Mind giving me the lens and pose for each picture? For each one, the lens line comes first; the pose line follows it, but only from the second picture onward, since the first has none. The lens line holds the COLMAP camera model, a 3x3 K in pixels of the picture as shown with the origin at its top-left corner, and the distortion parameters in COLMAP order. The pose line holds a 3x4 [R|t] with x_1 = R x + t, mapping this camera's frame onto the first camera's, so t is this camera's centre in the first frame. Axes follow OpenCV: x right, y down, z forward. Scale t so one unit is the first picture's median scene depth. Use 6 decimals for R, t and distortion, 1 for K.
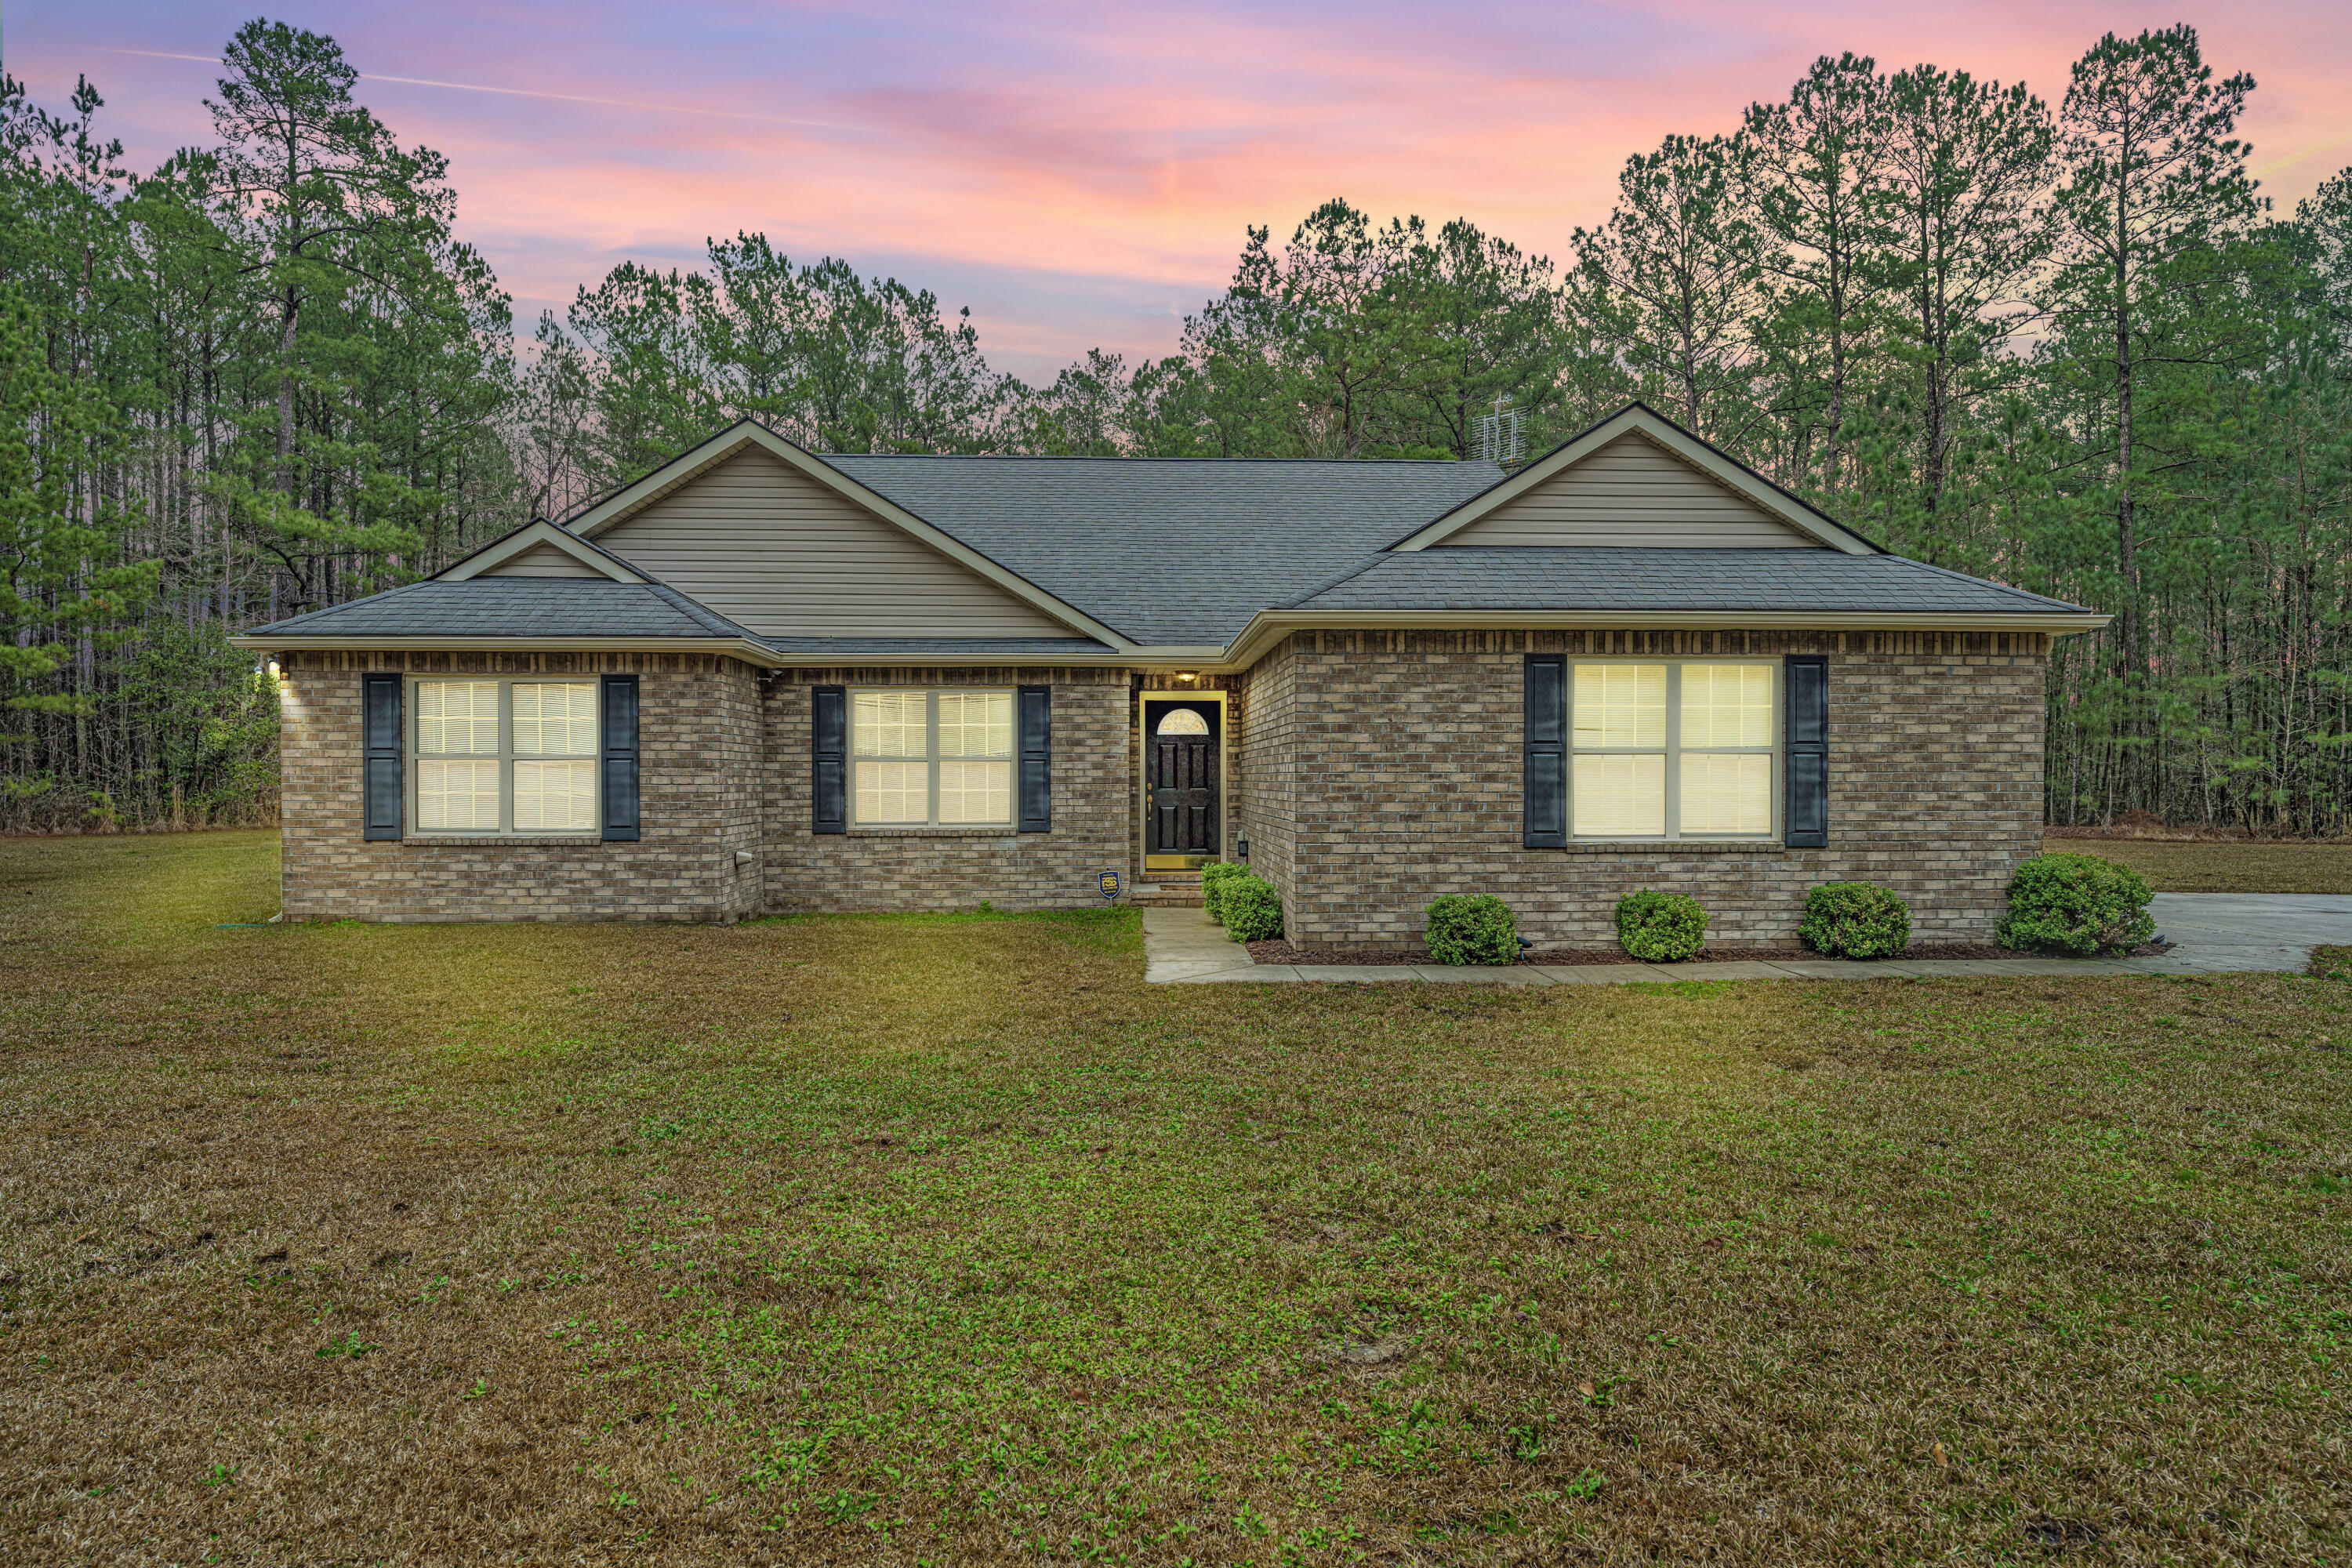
lens RADIAL K [[1234.4, 0, 1227.1], [0, 1234.4, 787.7], [0, 0, 1]] dist [-0.000840, 0.000030]
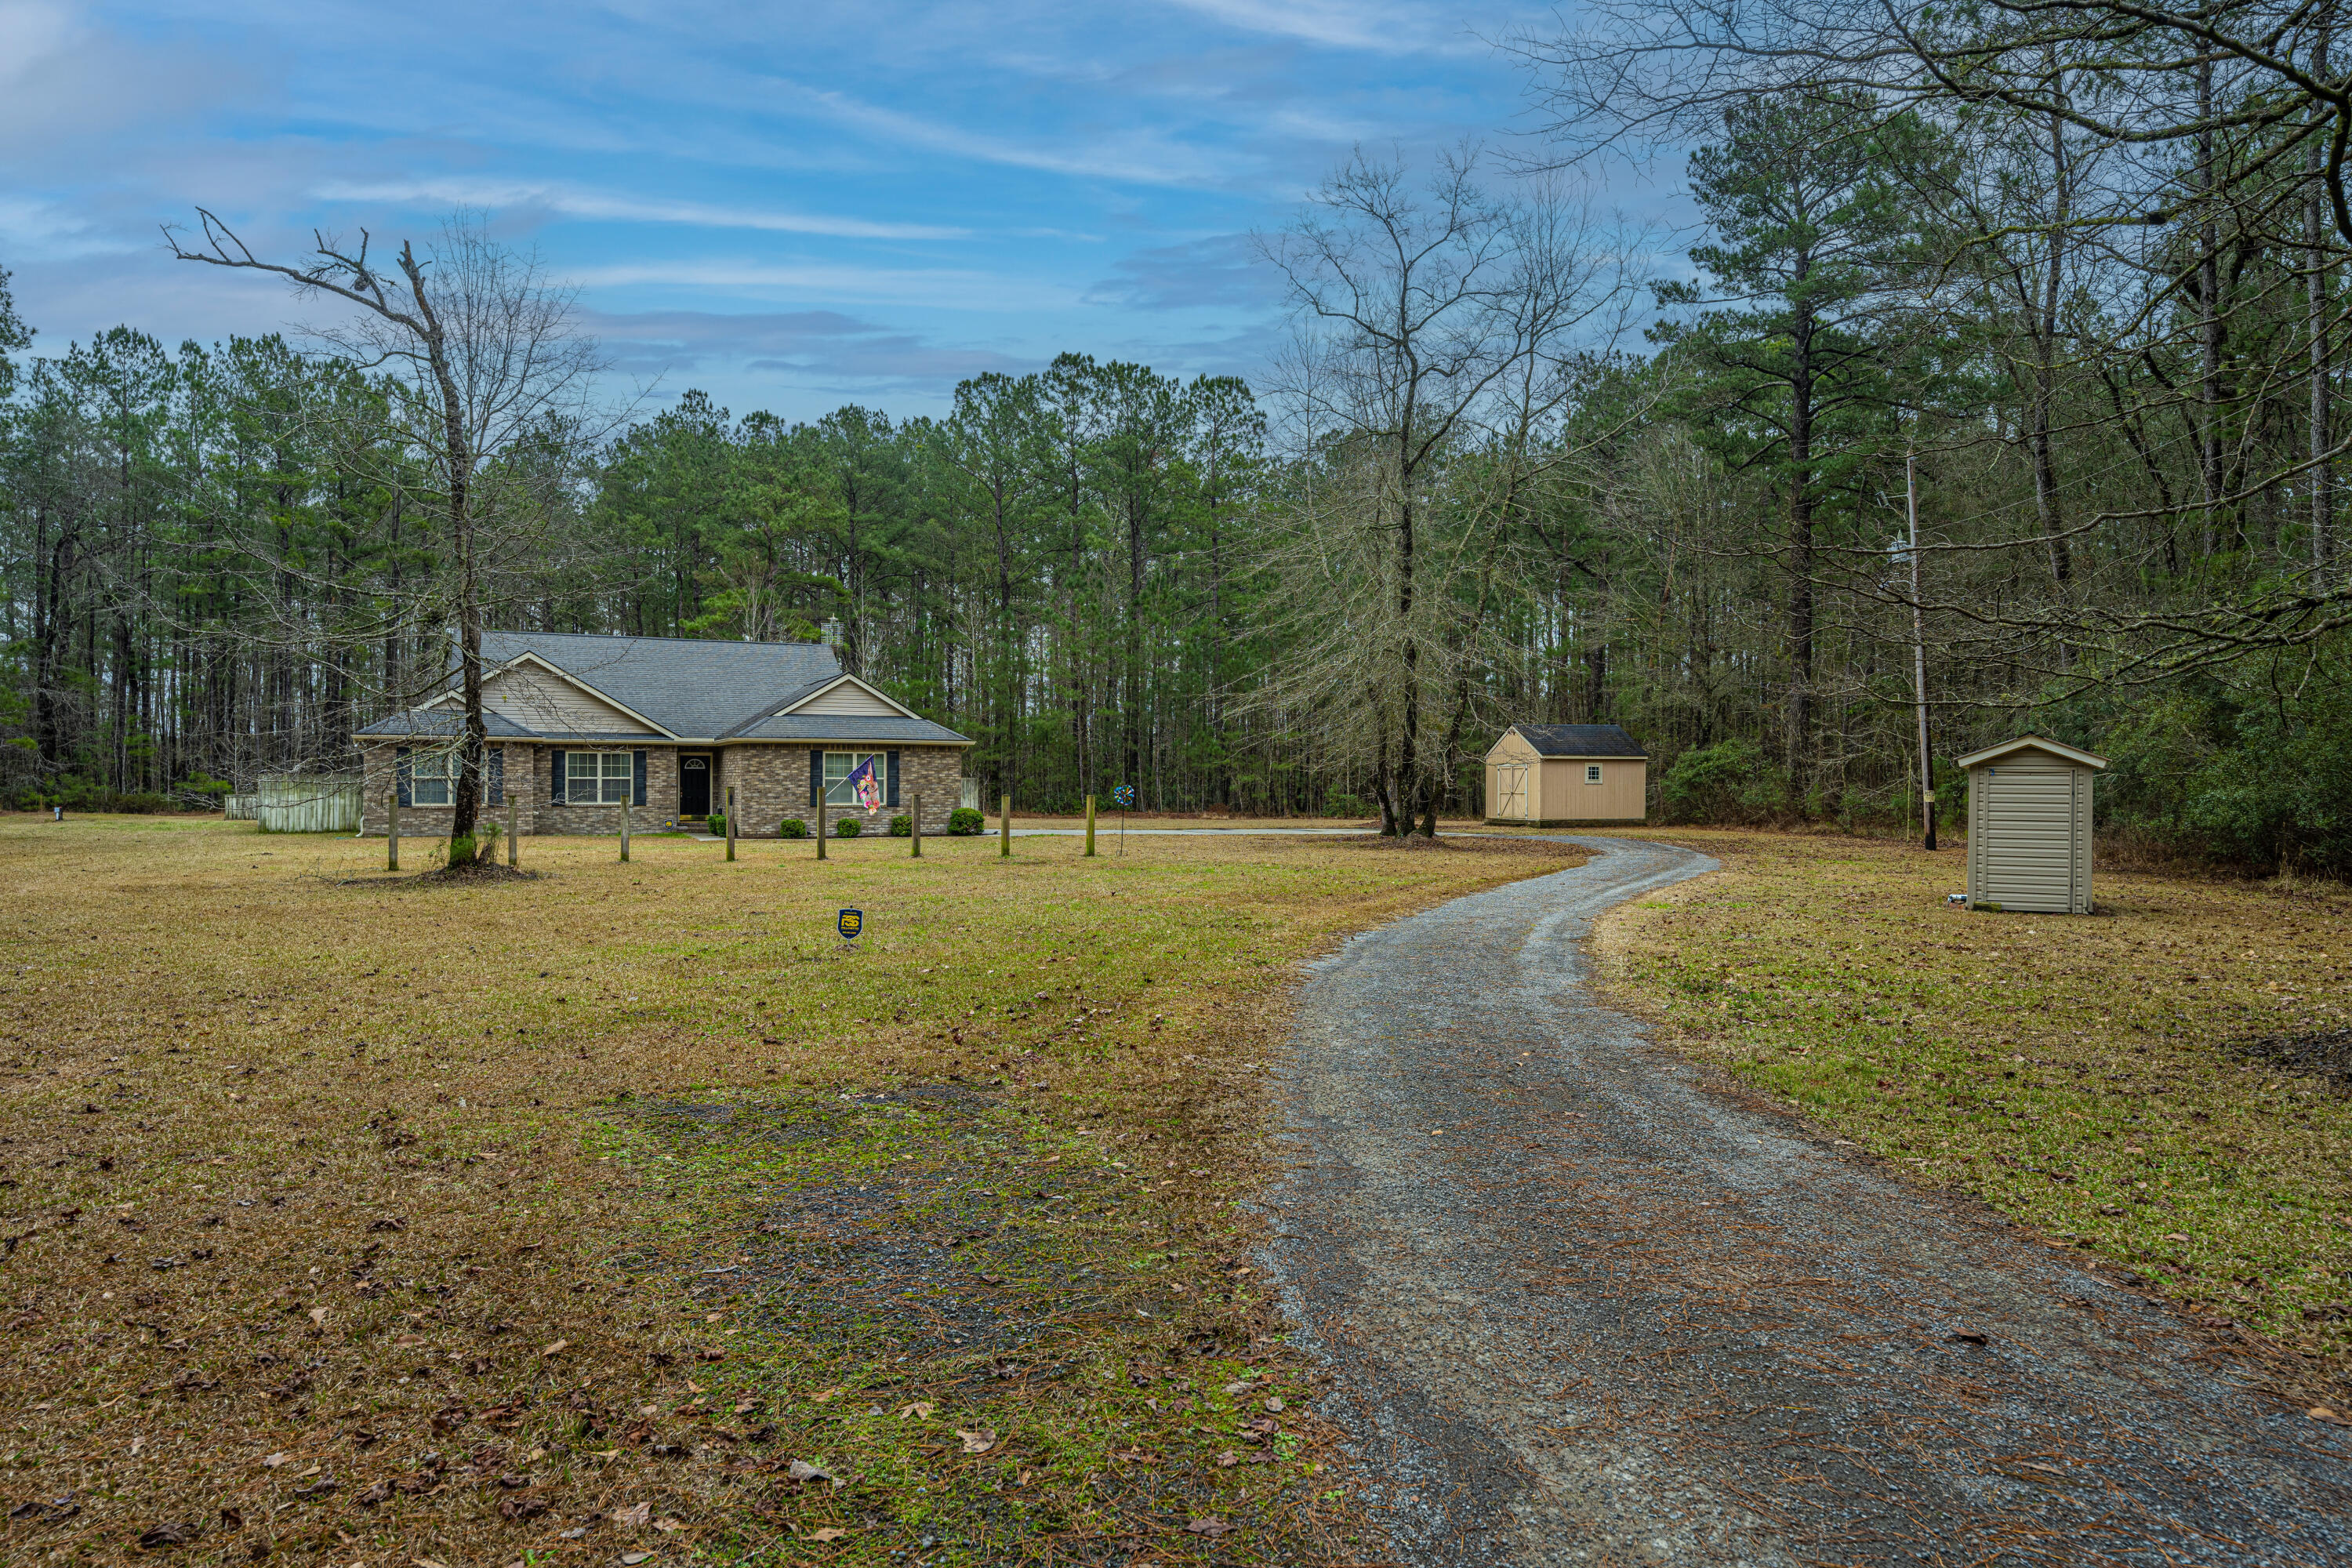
lens RADIAL K [[1374.8, 0, 1145.6], [0, 1374.8, 765.0], [0, 0, 1]] dist [0.000800, 0.001426]
pose [[0.937539, 0.007669, 0.347796, -0.187295], [-0.000925, 0.999808, -0.019552, 0.006166], [-0.347879, 0.018009, 0.937367, -2.521769]]
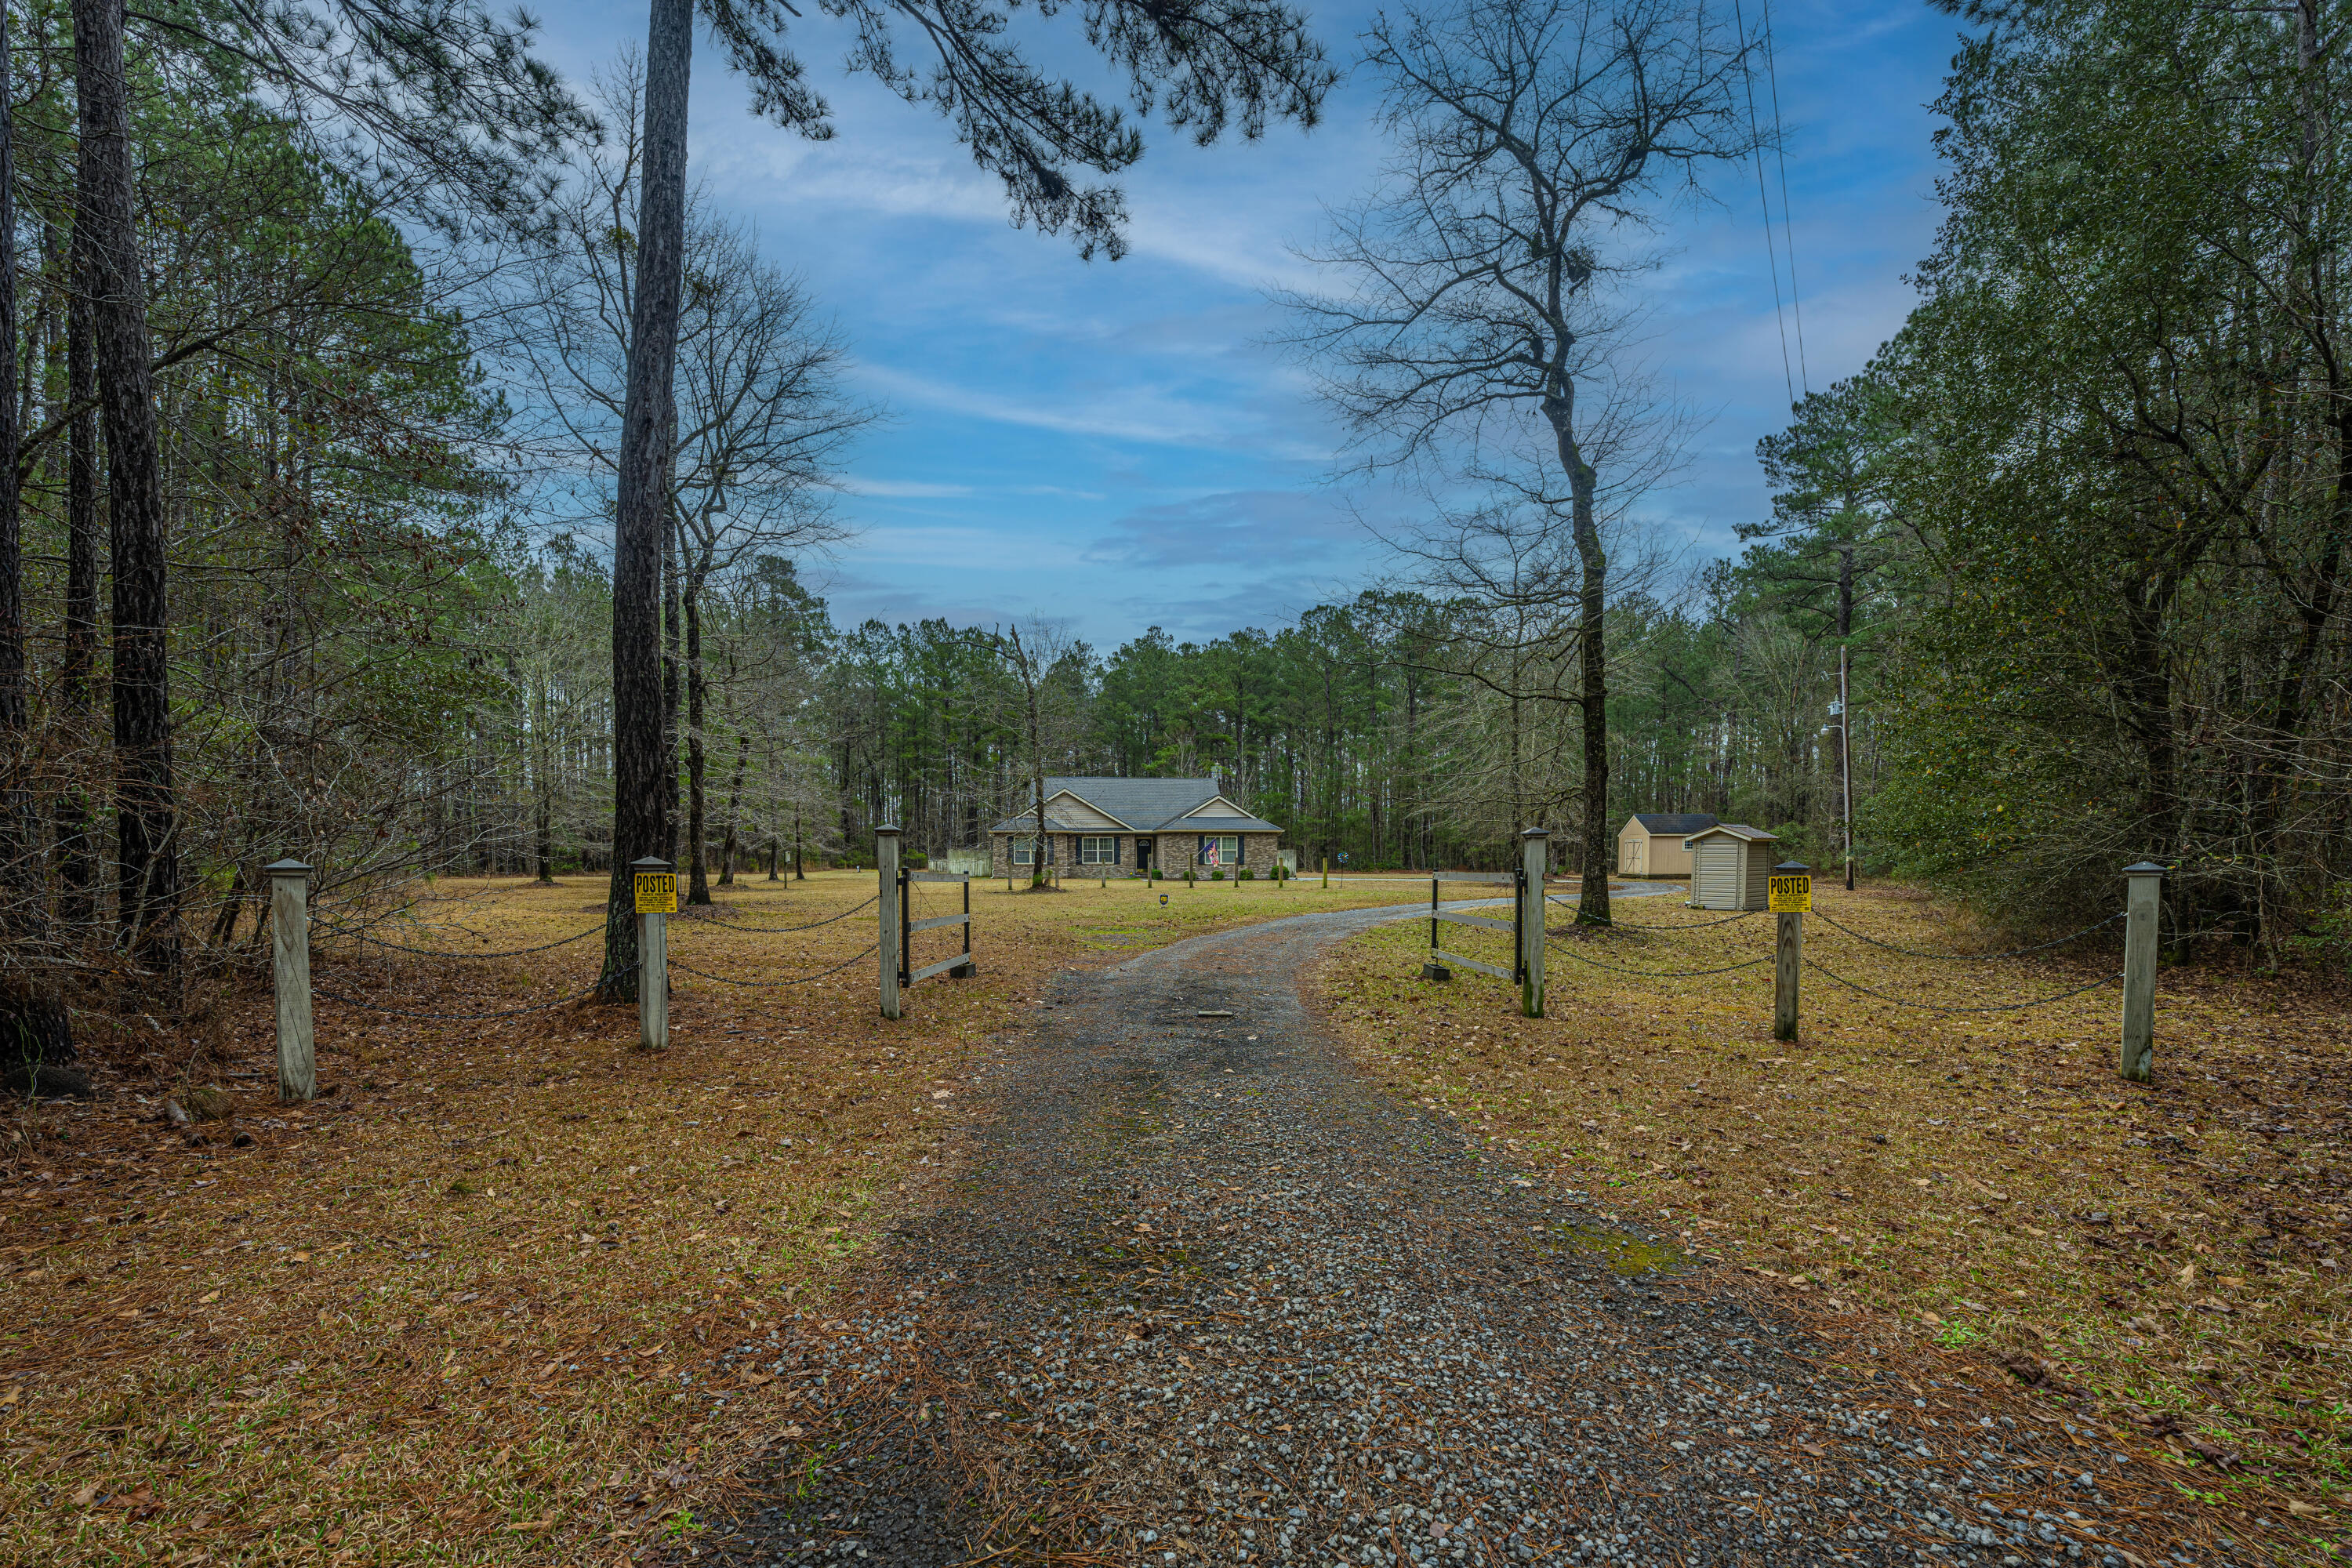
lens RADIAL K [[968.5, 0, 1224.3], [0, 968.5, 866.7], [0, 0, 1]] dist [0.000315, 0.000009]
pose [[0.995903, -0.001976, 0.090409, -0.082862], [0.001416, 0.999979, 0.006256, 0.023932], [-0.090420, -0.006102, 0.995885, -3.676460]]
